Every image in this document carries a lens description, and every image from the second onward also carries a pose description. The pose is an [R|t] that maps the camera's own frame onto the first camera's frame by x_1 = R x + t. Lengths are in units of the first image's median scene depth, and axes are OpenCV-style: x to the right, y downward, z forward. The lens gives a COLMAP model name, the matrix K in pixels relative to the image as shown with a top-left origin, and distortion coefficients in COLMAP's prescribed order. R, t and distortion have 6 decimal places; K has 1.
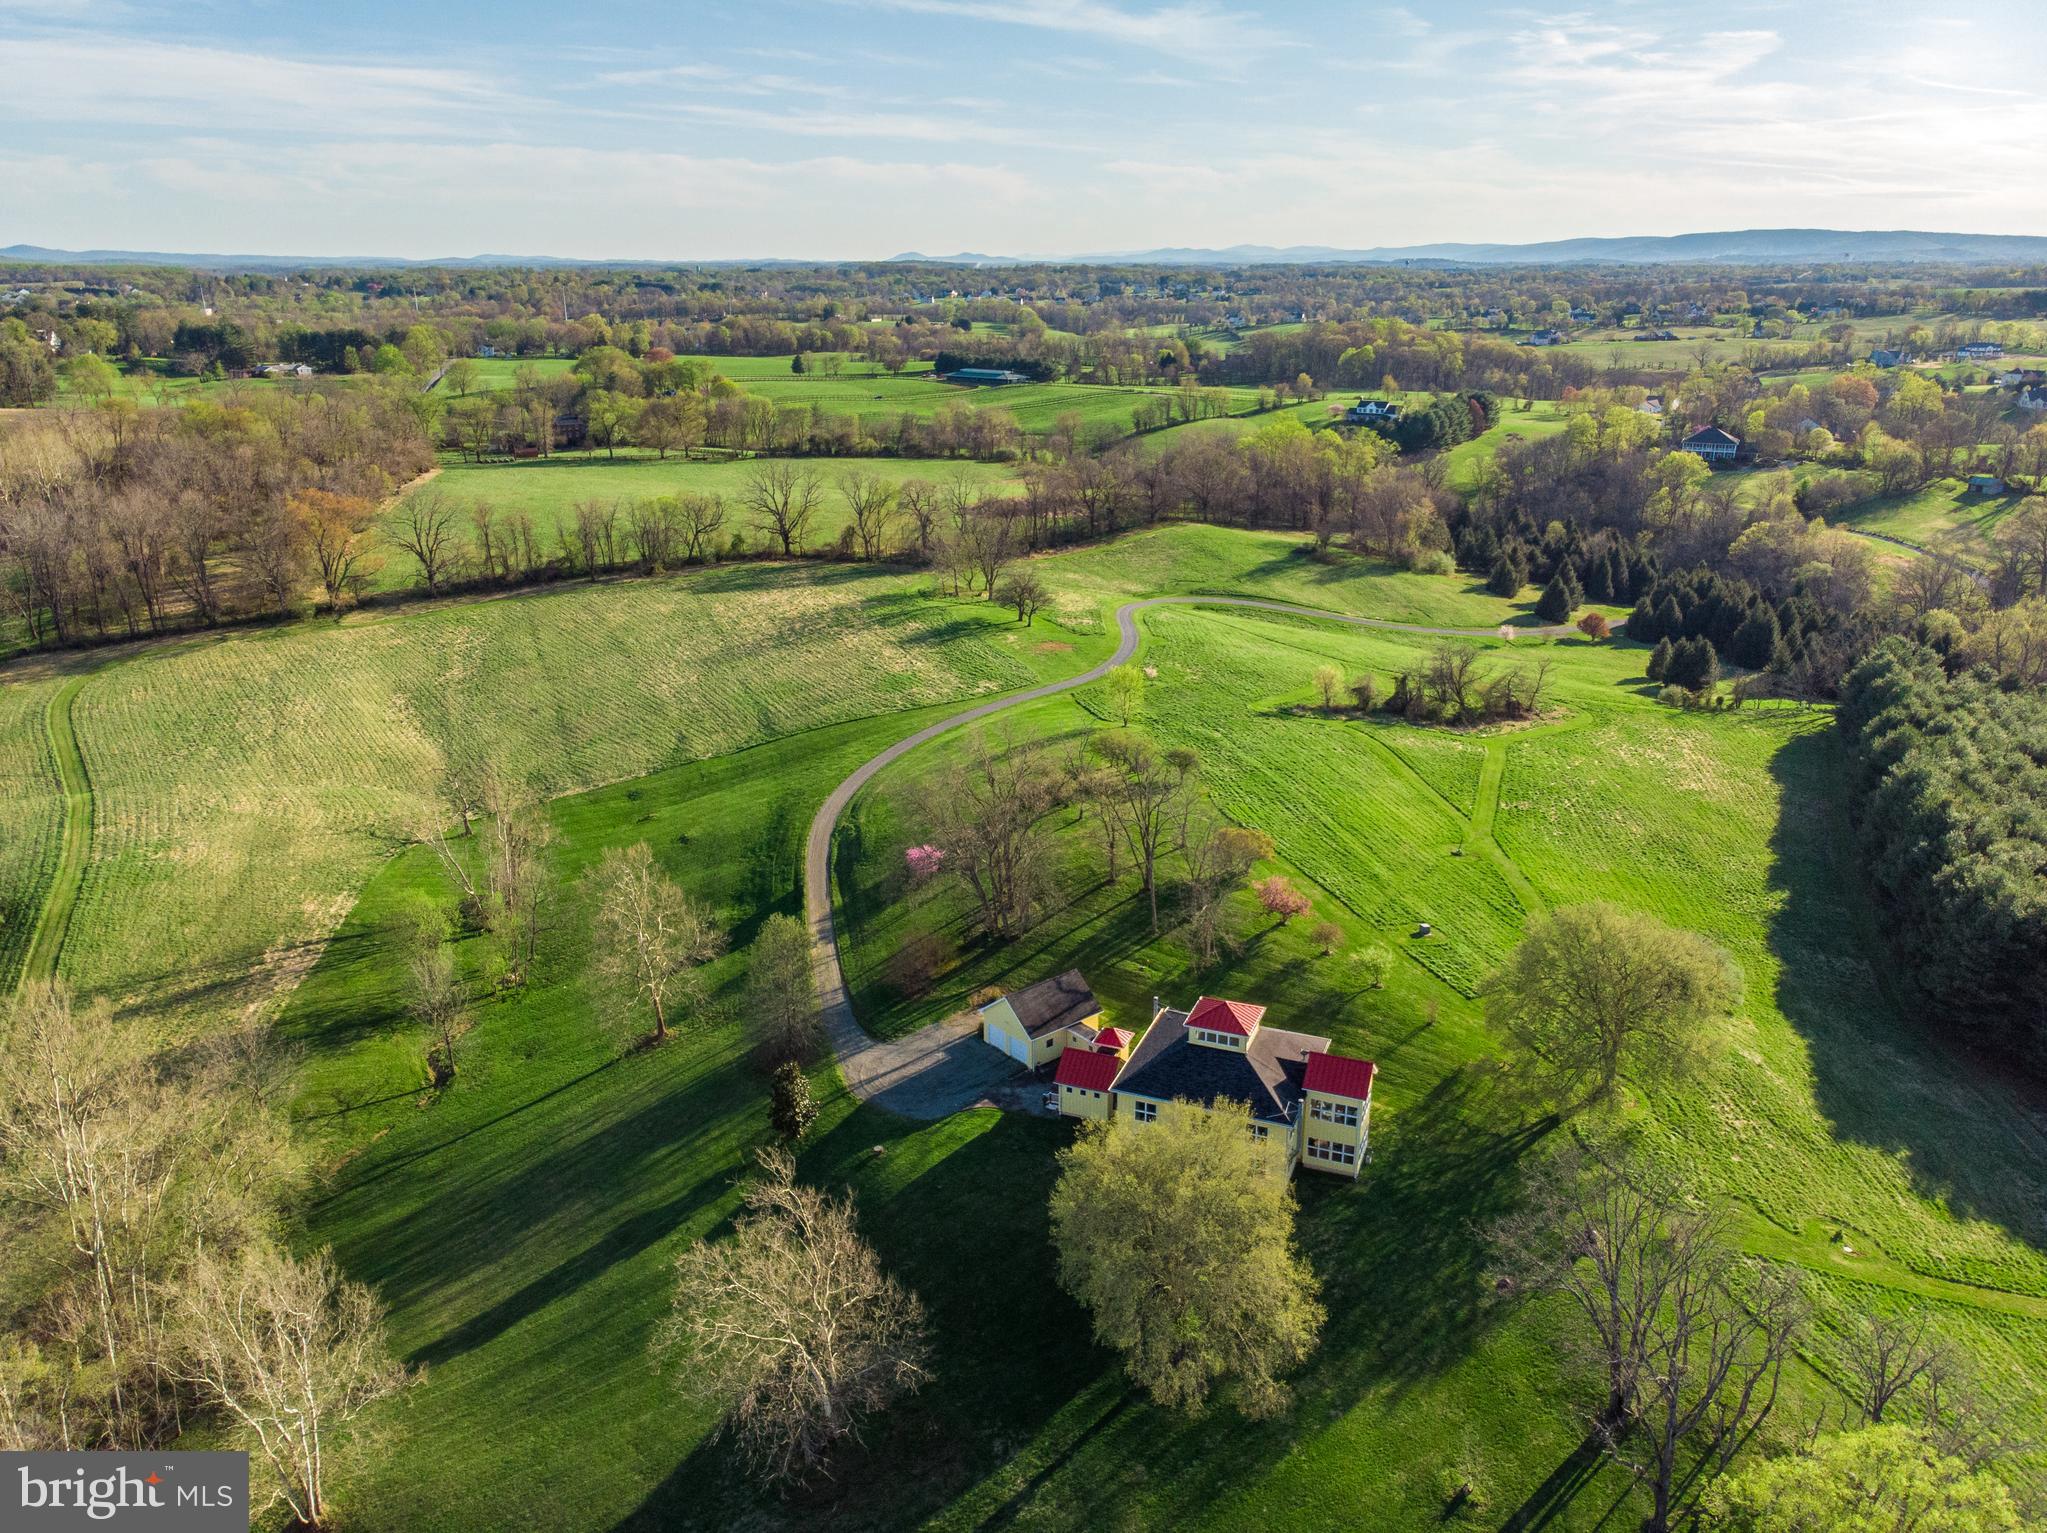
lens RADIAL K [[1535.9, 0, 1035.8], [0, 1535.9, 755.3], [0, 0, 1]] dist [0.002267, 0.017713]
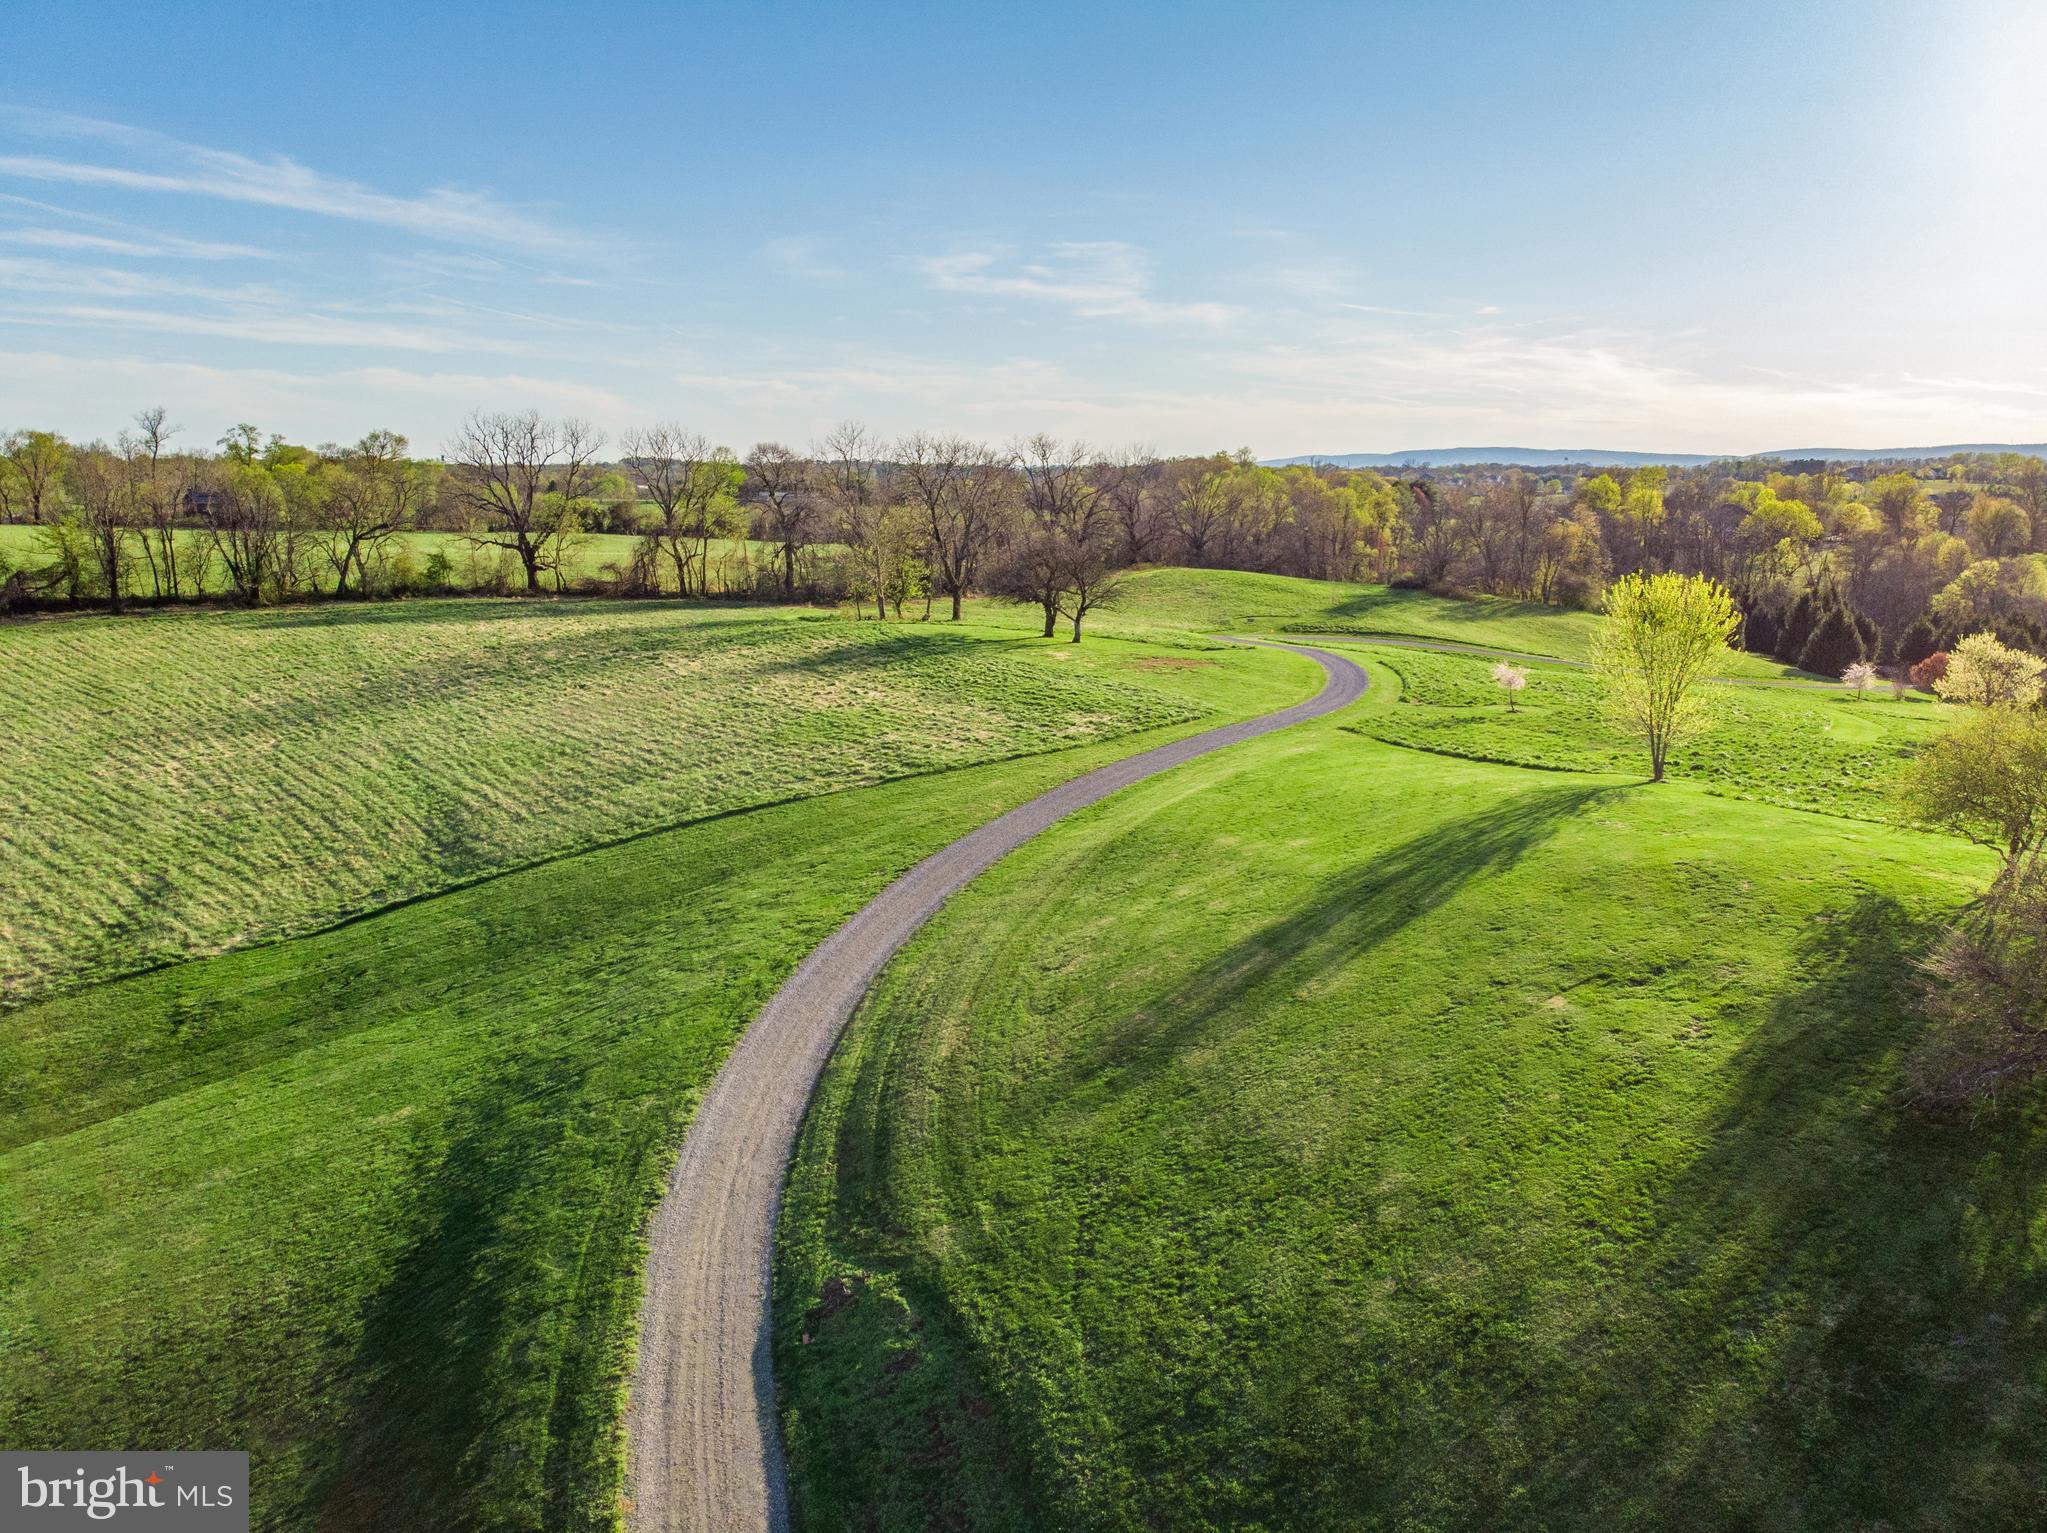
lens RADIAL K [[1535.9, 0, 1028.7], [0, 1535.9, 765.2], [0, 0, 1]] dist [0.002267, 0.017713]
pose [[0.988999, -0.025408, 0.145726, -0.056382], [0.043118, 0.991874, -0.119691, 0.004375], [-0.141501, 0.124658, 0.982058, 0.366452]]
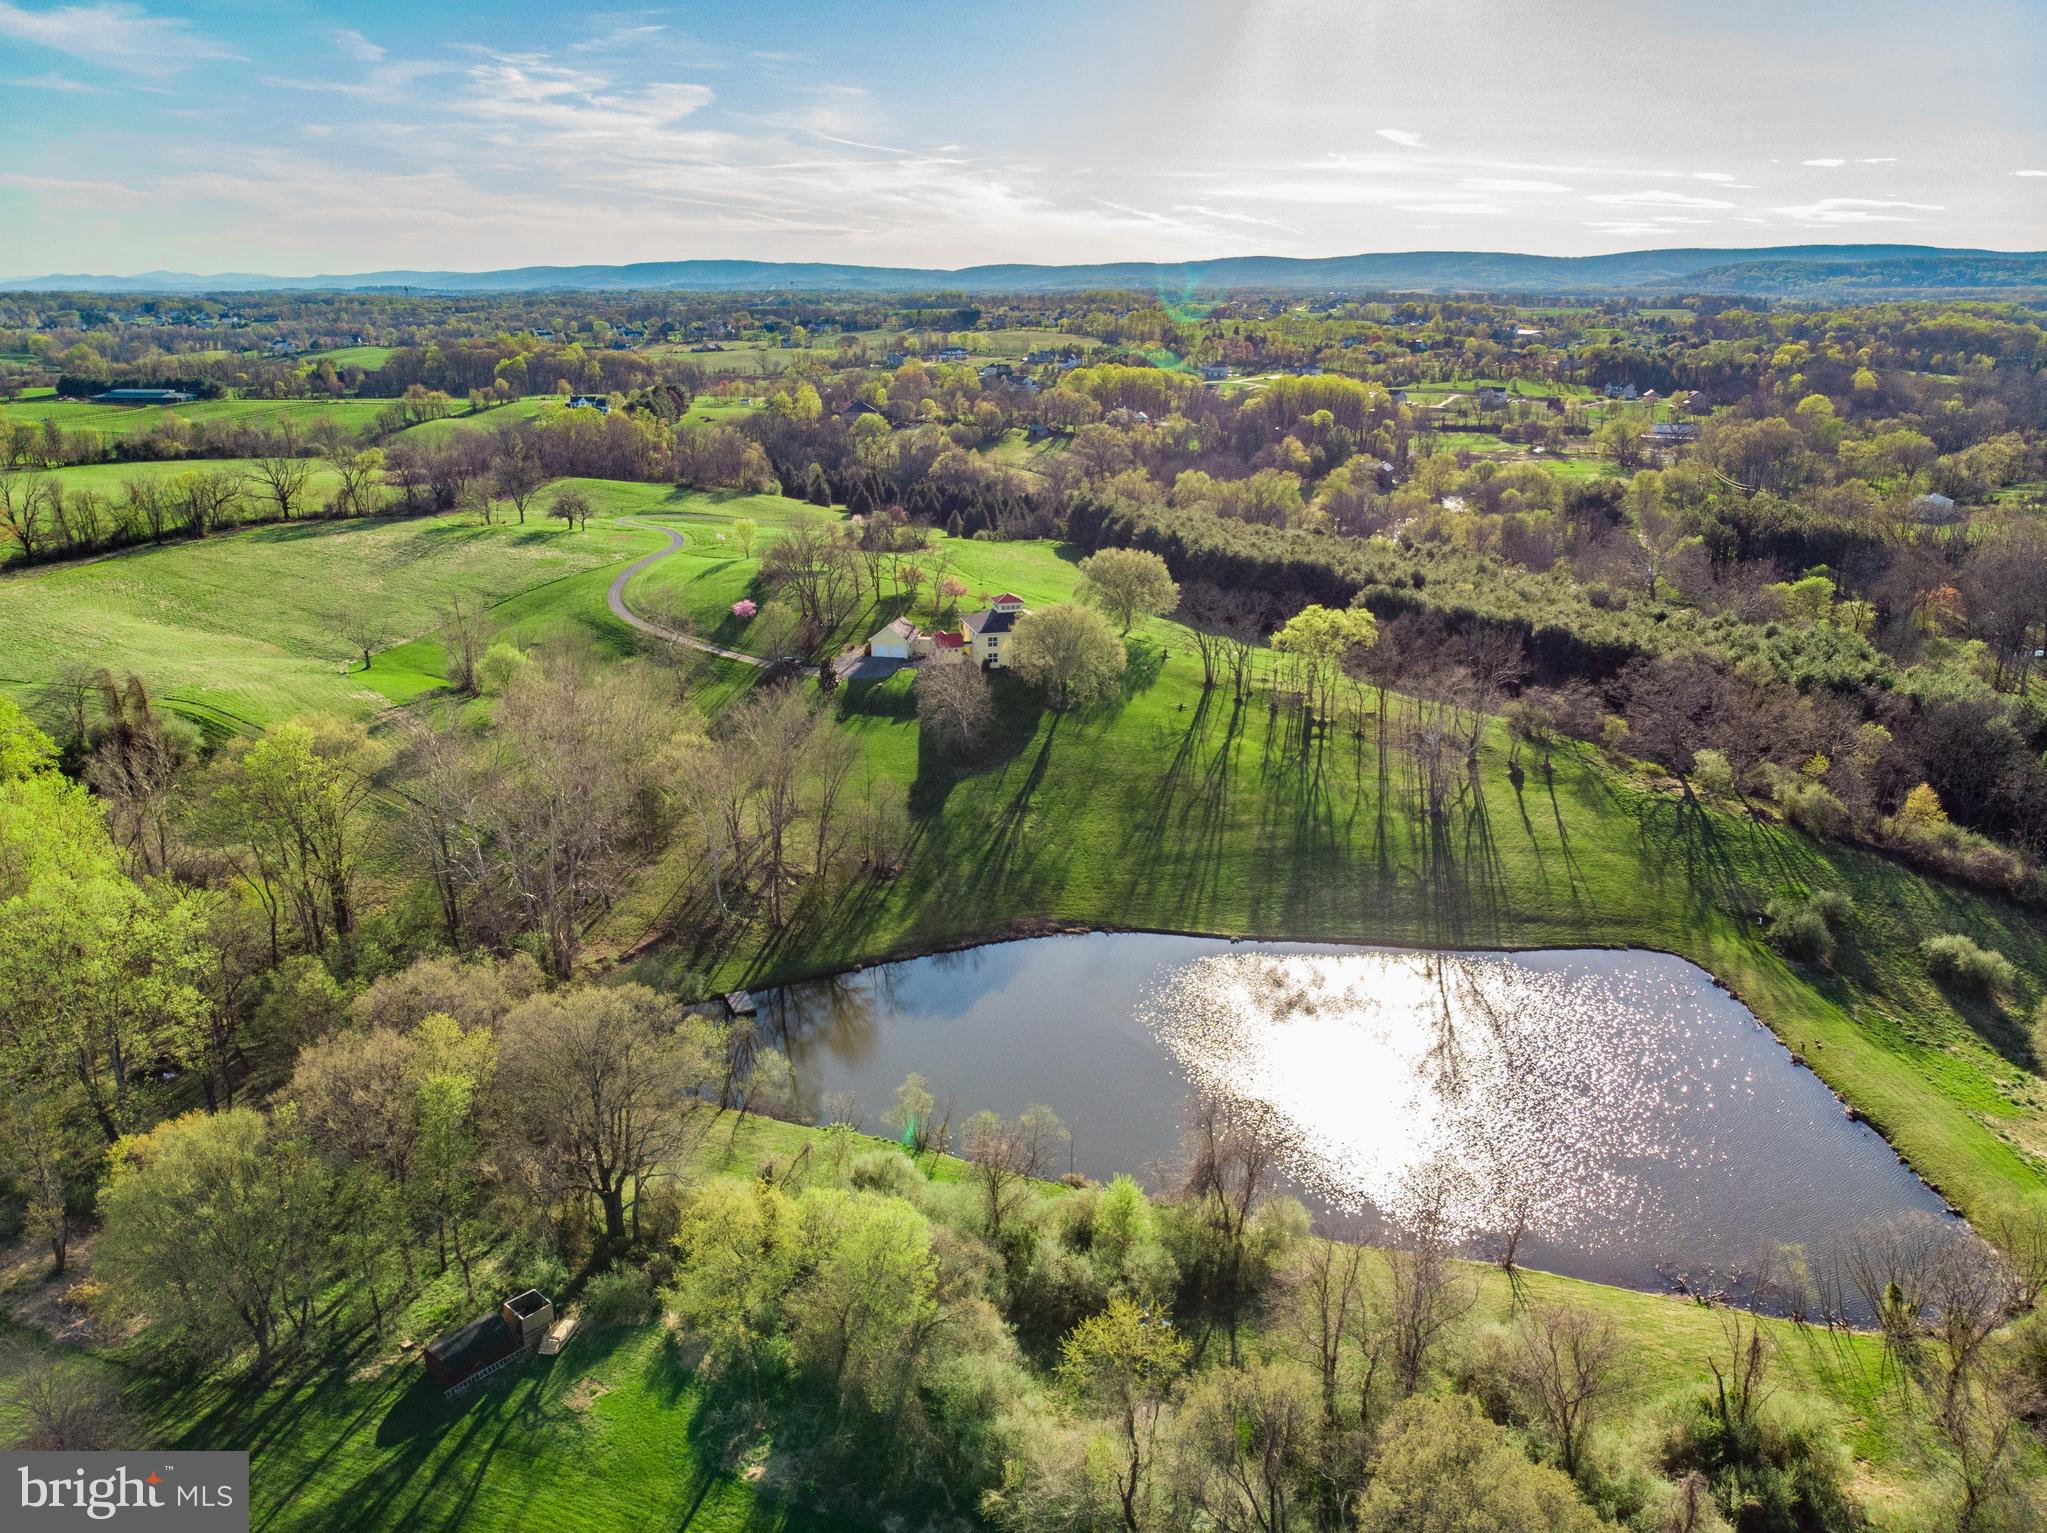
lens RADIAL K [[1535.9, 0, 1027.0], [0, 1535.9, 764.7], [0, 0, 1]] dist [0.002267, 0.017713]
pose [[0.812274, -0.174322, 0.556618, -0.325136], [0.180598, 0.982565, 0.044173, 0.089260], [-0.554613, 0.064643, 0.829594, -0.242039]]
